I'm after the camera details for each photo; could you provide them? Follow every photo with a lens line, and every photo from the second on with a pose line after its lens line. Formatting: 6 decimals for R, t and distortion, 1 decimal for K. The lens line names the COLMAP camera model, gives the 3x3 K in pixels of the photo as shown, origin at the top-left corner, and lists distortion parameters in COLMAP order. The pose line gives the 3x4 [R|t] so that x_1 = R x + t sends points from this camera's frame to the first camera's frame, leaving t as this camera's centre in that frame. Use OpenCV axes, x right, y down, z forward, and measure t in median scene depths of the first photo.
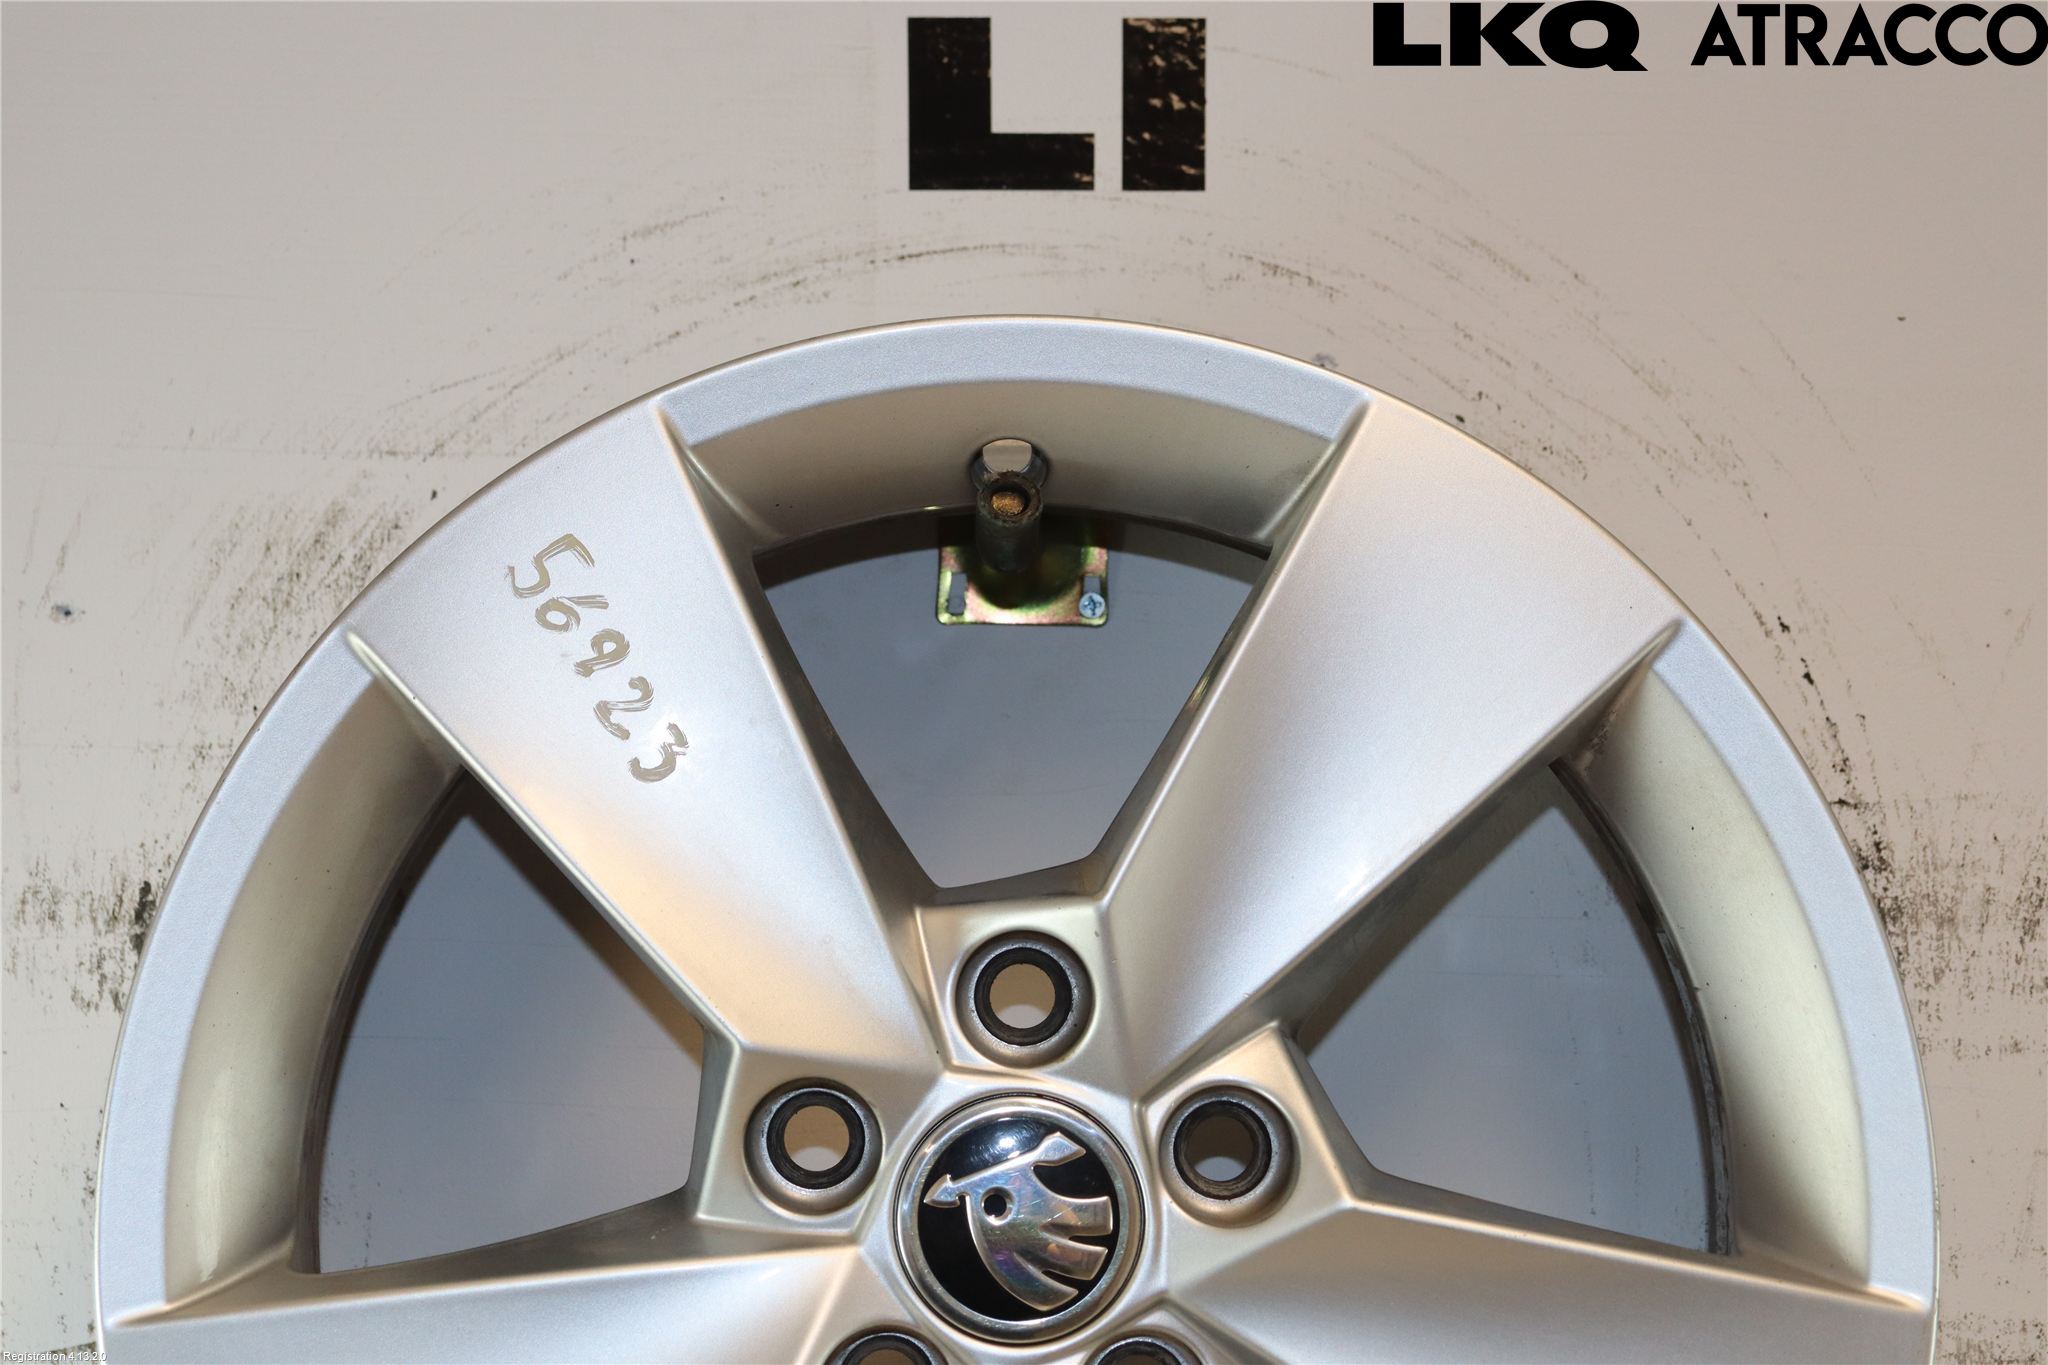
lens RADIAL K [[4573.4, 0, 1008.3], [0, 4573.4, 639.9], [0, 0, 1]] dist [0.361423, 0.000000]
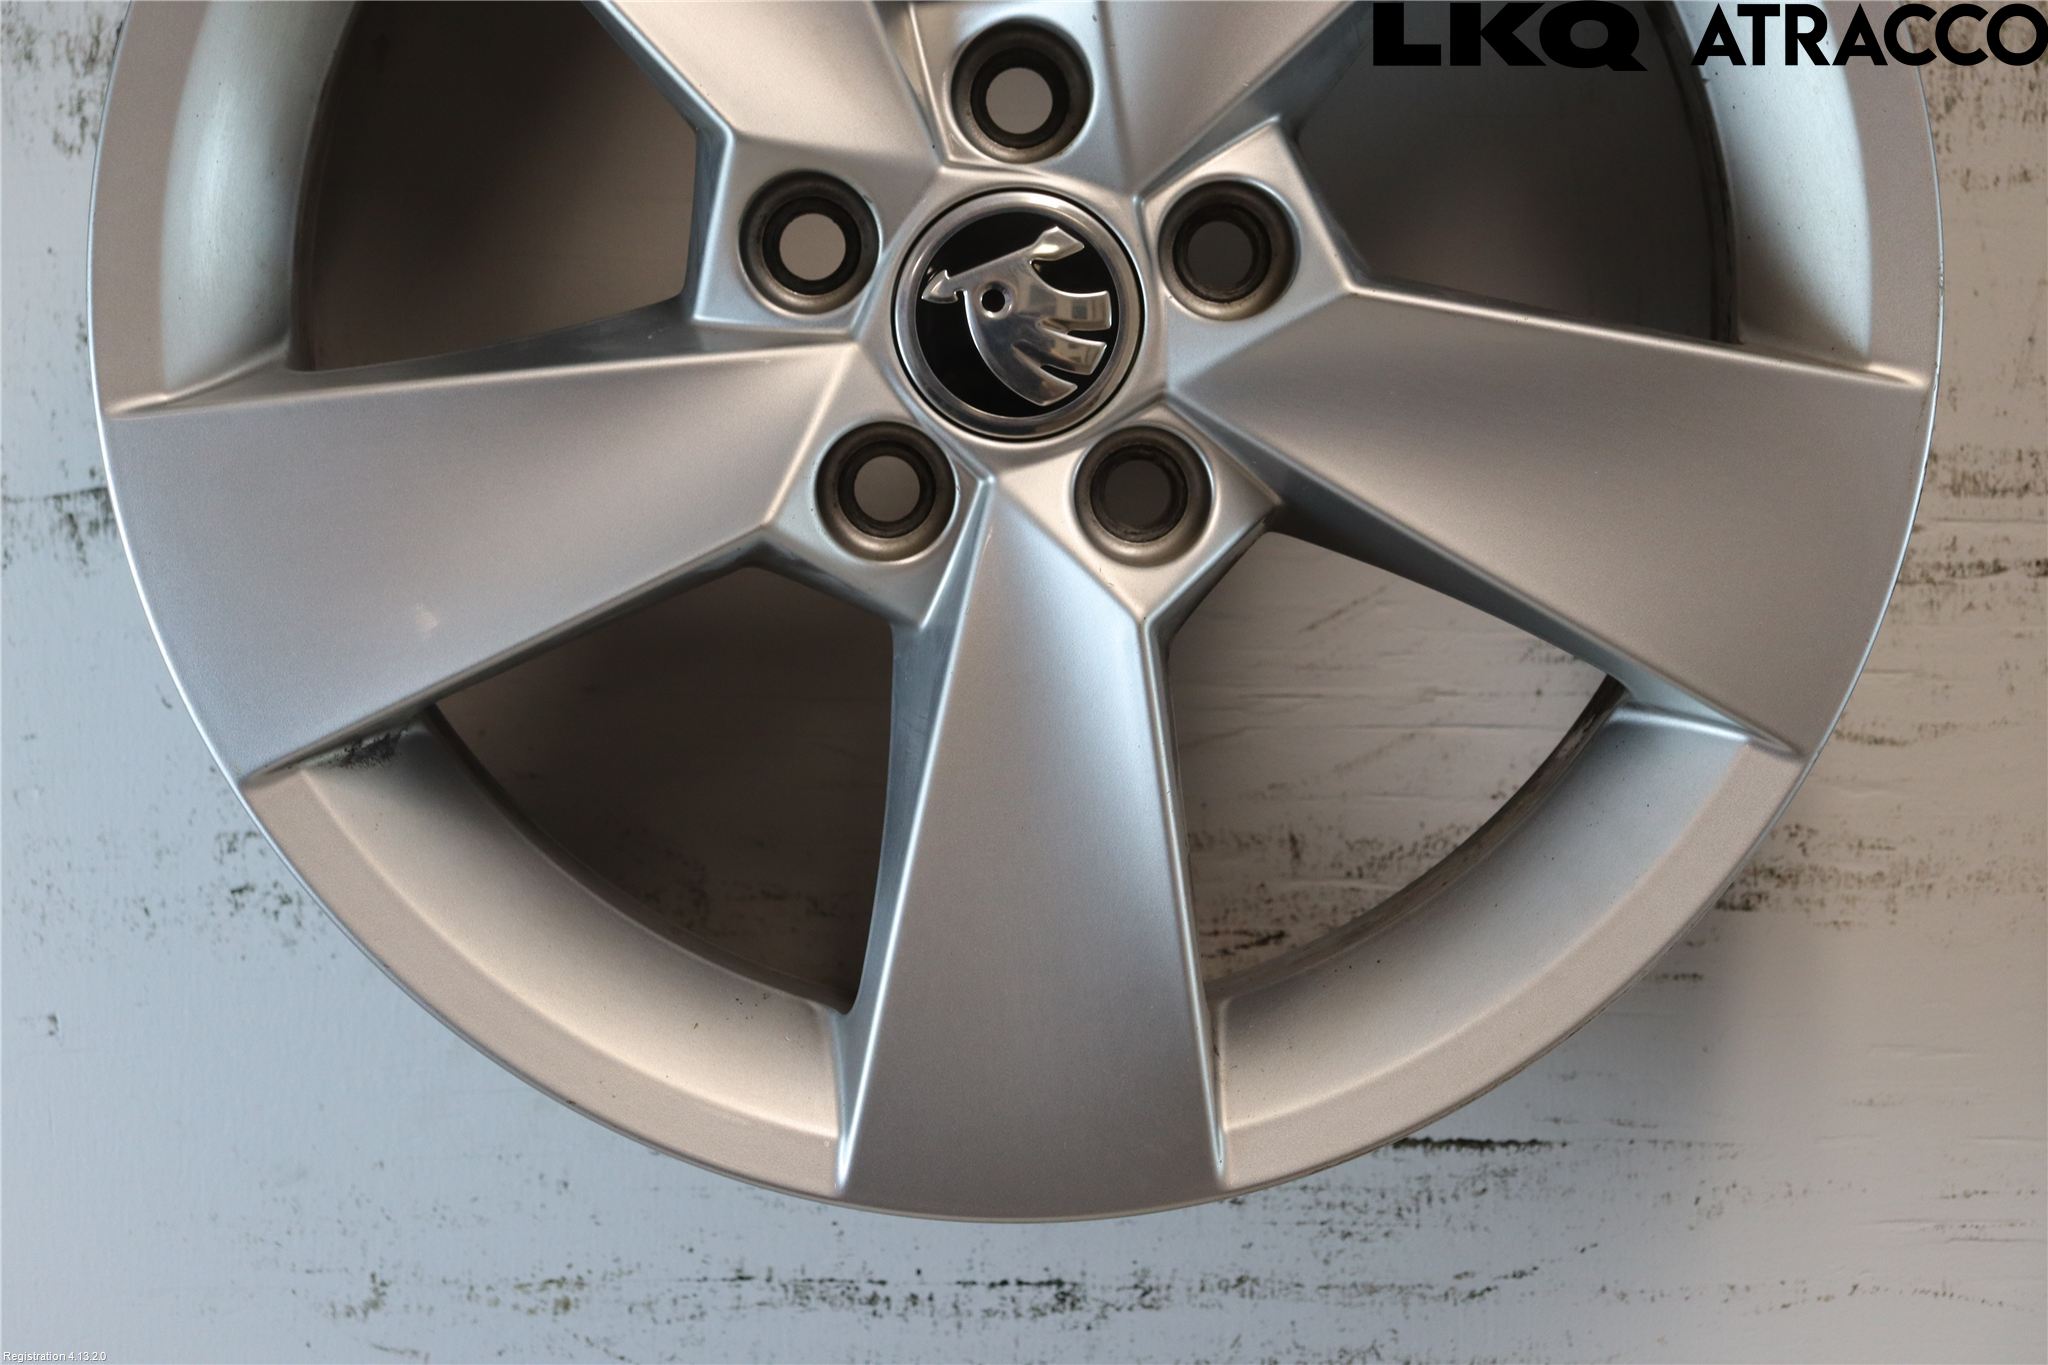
lens RADIAL K [[4573.4, 0, 1013.7], [0, 4573.4, 689.8], [0, 0, 1]] dist [0.361423, 0.000000]
pose [[0.999962, -0.008612, 0.001408, -0.000571], [0.008393, 0.993326, 0.115032, 0.085733], [-0.002390, -0.115016, 0.993361, 0.005221]]
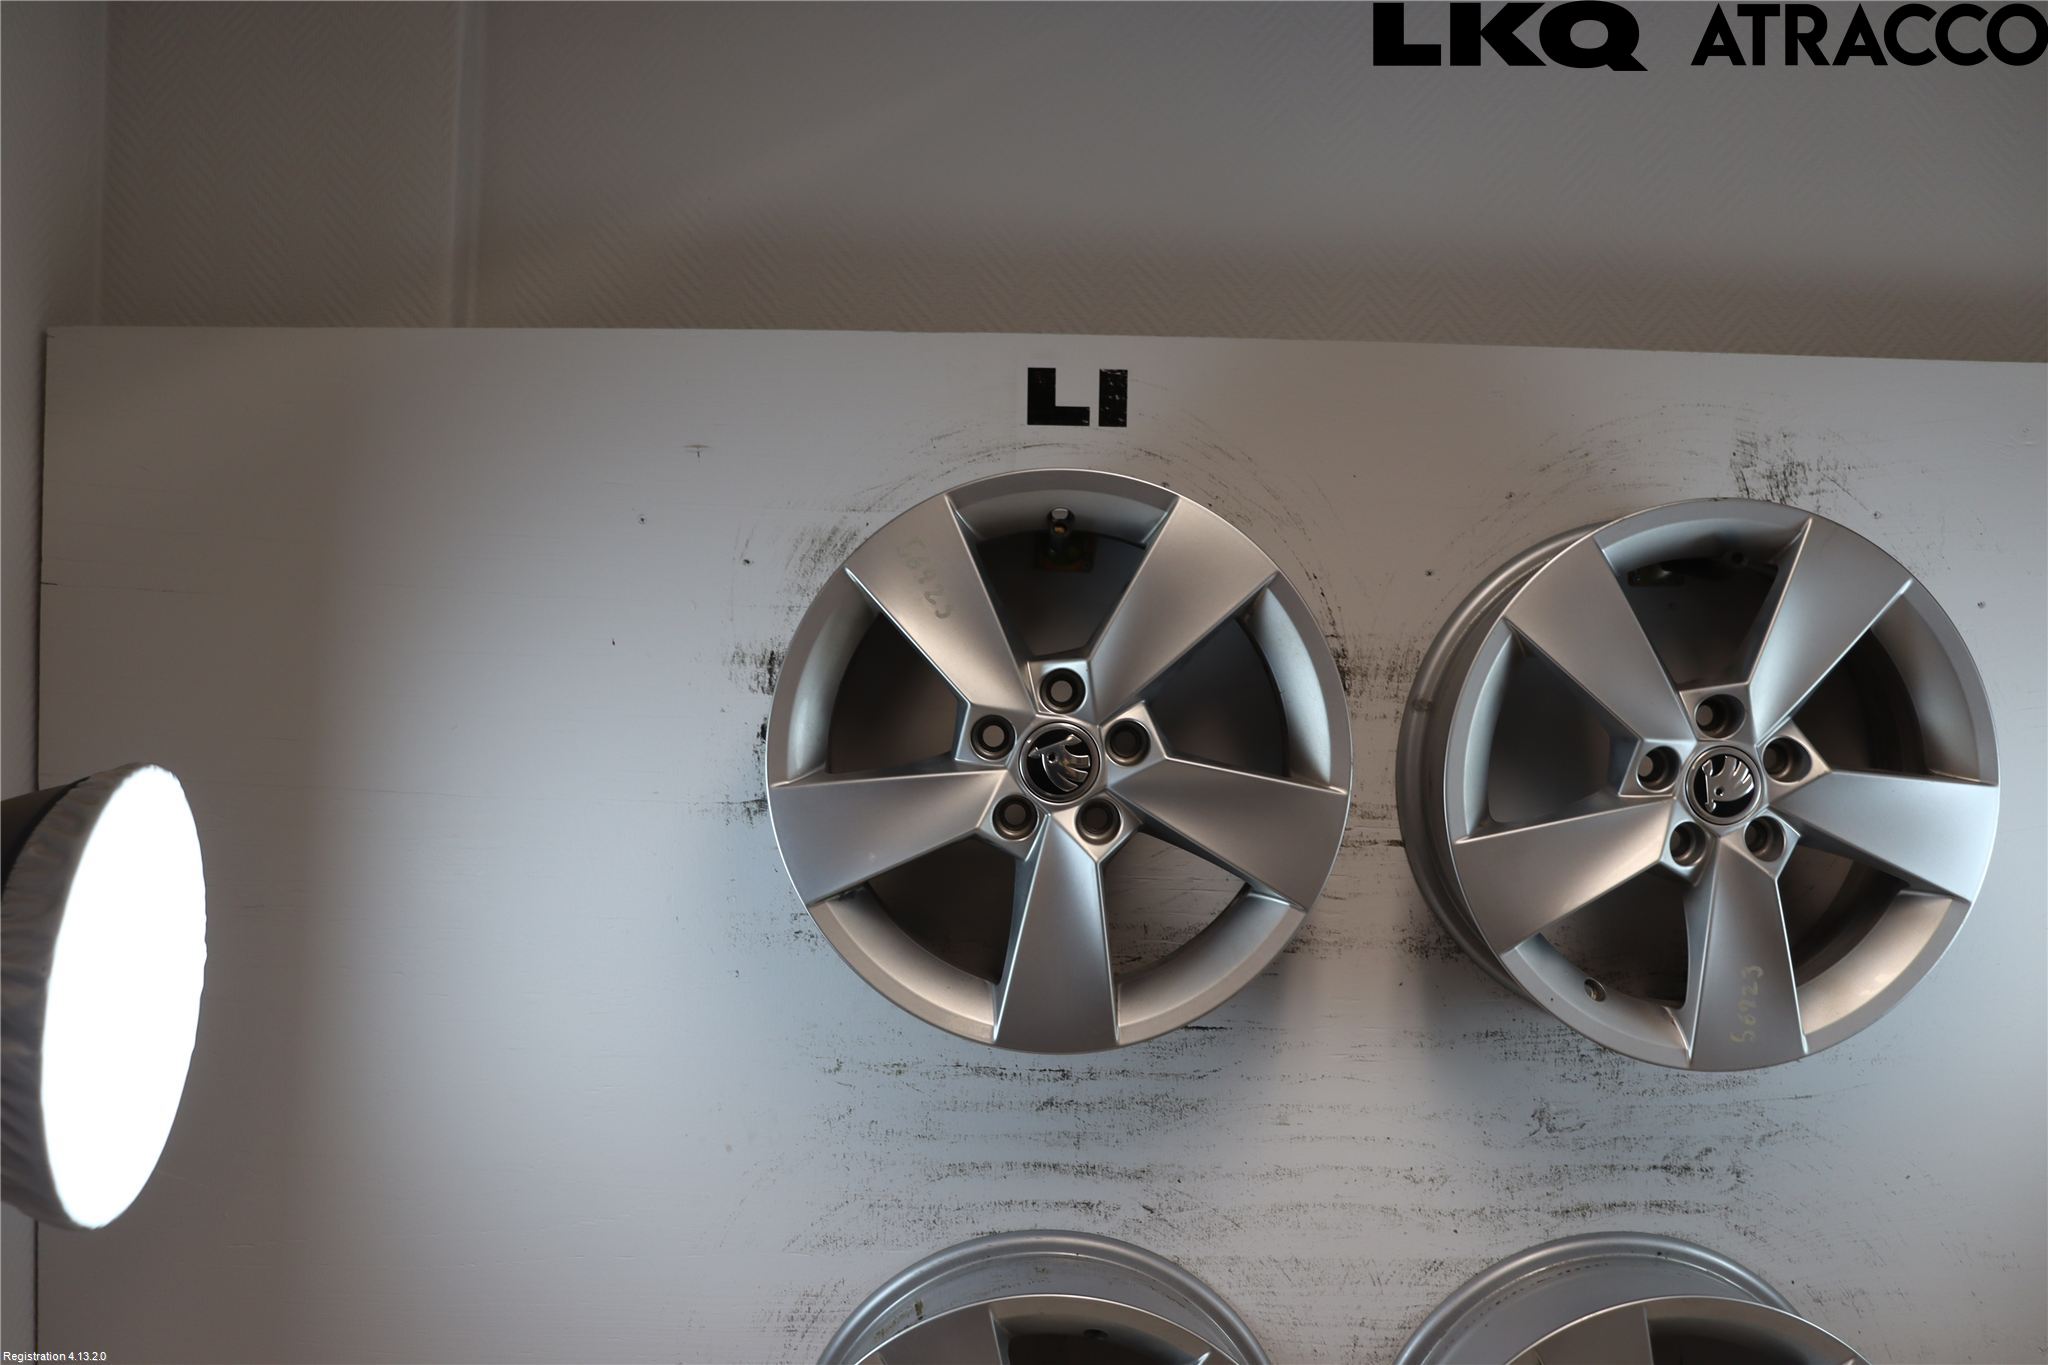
lens RADIAL K [[1829.4, 0, 1018.1], [0, 1829.4, 689.7], [0, 0, 1]] dist [-0.171648, 0.176960]
pose [[0.999740, 0.018739, -0.012982, -0.009662], [-0.018027, 0.998436, 0.052915, 0.012135], [0.013953, -0.052667, 0.998515, -0.206115]]
